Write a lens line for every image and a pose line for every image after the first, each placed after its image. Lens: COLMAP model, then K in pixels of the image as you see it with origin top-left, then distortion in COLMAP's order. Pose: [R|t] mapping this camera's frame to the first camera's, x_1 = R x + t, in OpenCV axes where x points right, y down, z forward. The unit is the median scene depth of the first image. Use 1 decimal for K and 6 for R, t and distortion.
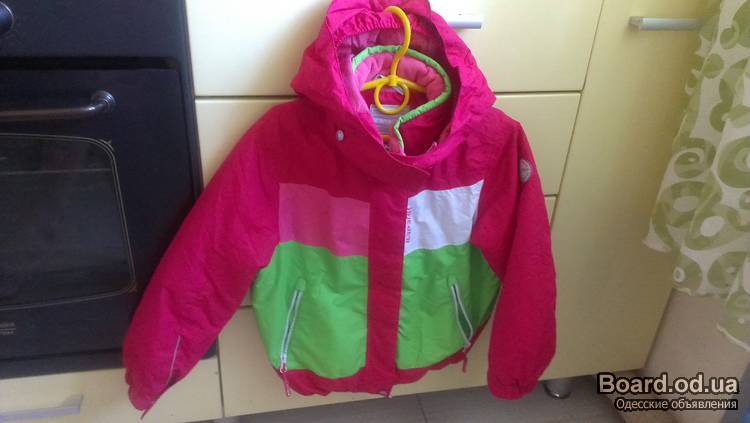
lens RADIAL K [[519.4, 0, 375.0], [0, 519.4, 211.5], [0, 0, 1]] dist [-0.006243, -0.003665]
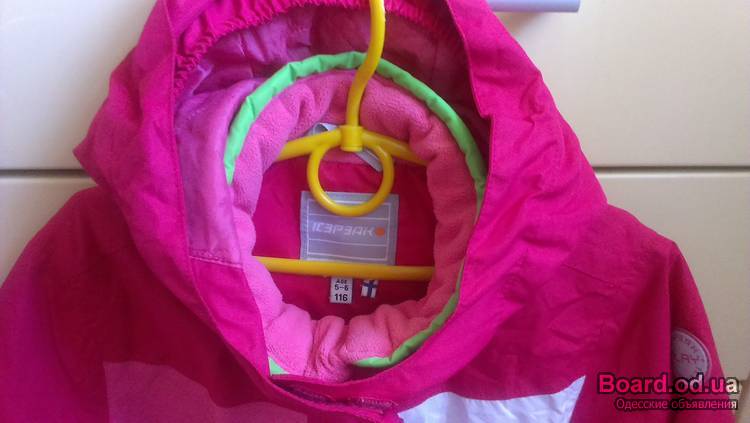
lens RADIAL K [[519.4, 0, 375.0], [0, 519.4, 211.5], [0, 0, 1]] dist [-0.006243, -0.003665]
pose [[0.990961, -0.039723, 0.128134, -0.004498], [0.044052, 0.998544, -0.031126, -0.186355], [-0.126711, 0.036489, 0.991268, 0.601676]]
